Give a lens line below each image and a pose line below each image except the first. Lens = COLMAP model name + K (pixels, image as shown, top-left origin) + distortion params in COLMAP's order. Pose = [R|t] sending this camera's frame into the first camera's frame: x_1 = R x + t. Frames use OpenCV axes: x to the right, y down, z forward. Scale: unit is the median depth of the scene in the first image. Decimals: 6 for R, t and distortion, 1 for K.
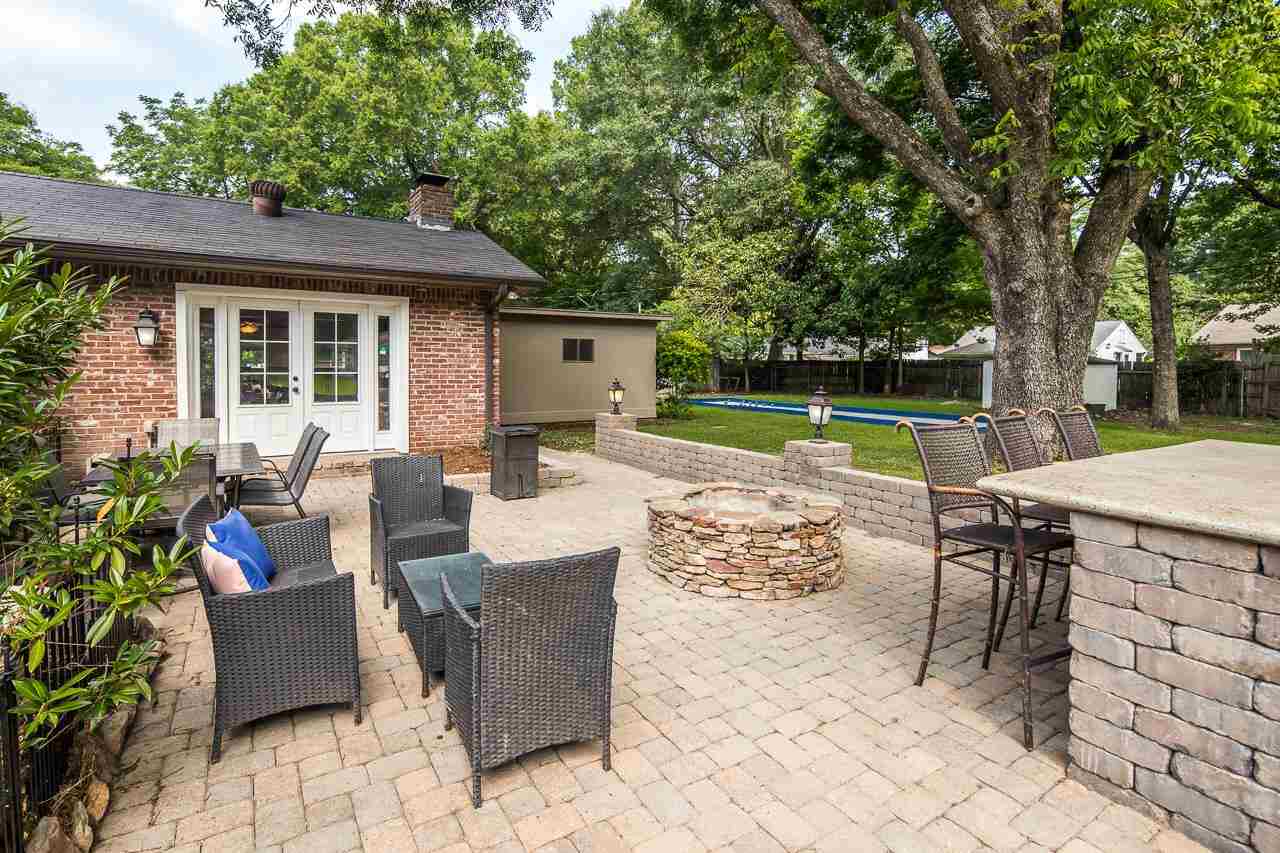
lens RADIAL K [[624.0, 0, 638.5], [0, 624.0, 374.4], [0, 0, 1]] dist [0.001689, 0.000278]
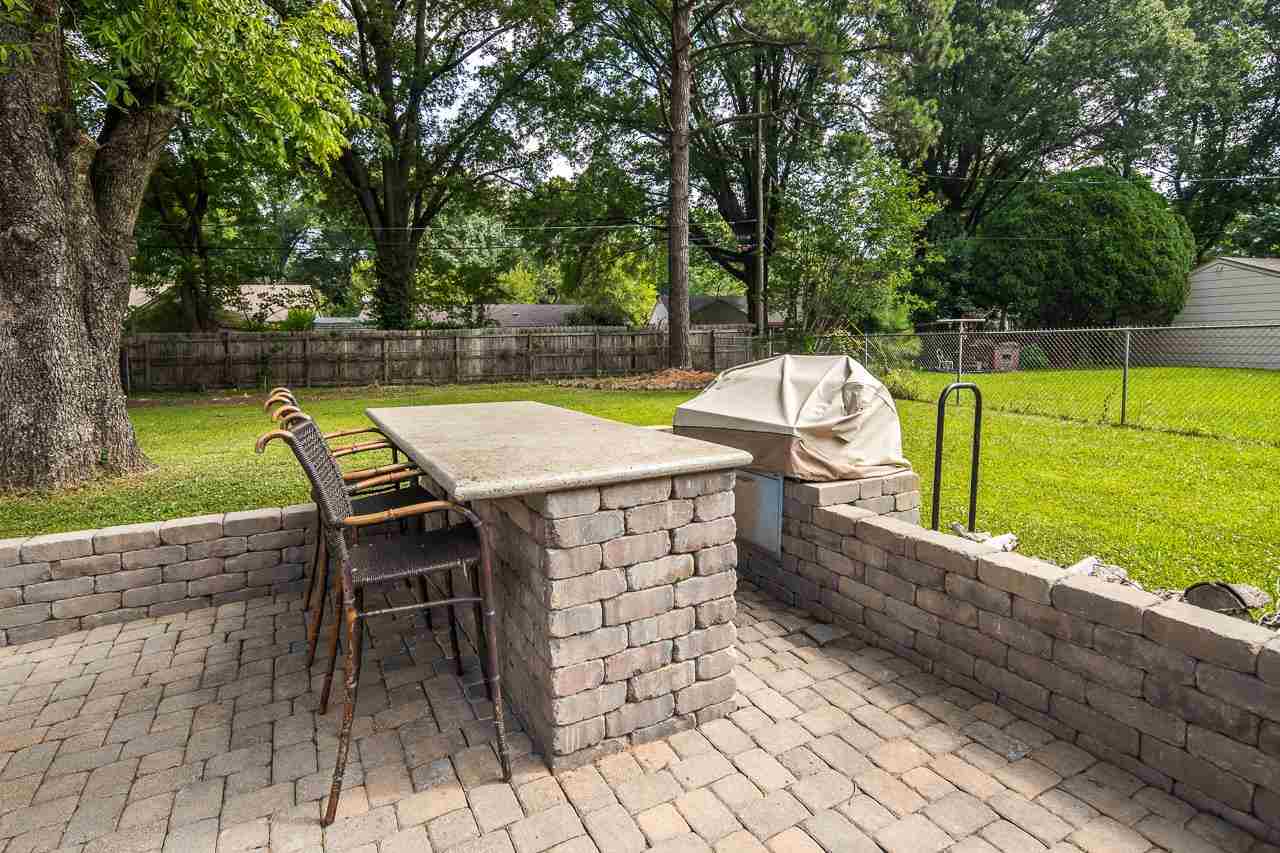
lens RADIAL K [[644.7, 0, 641.4], [0, 644.7, 372.5], [0, 0, 1]] dist [0.002692, 0.000273]
pose [[0.080187, -0.059044, 0.995030, -0.074680], [0.031876, 0.997885, 0.056645, -0.002369], [-0.996270, 0.027175, 0.081900, 0.254620]]
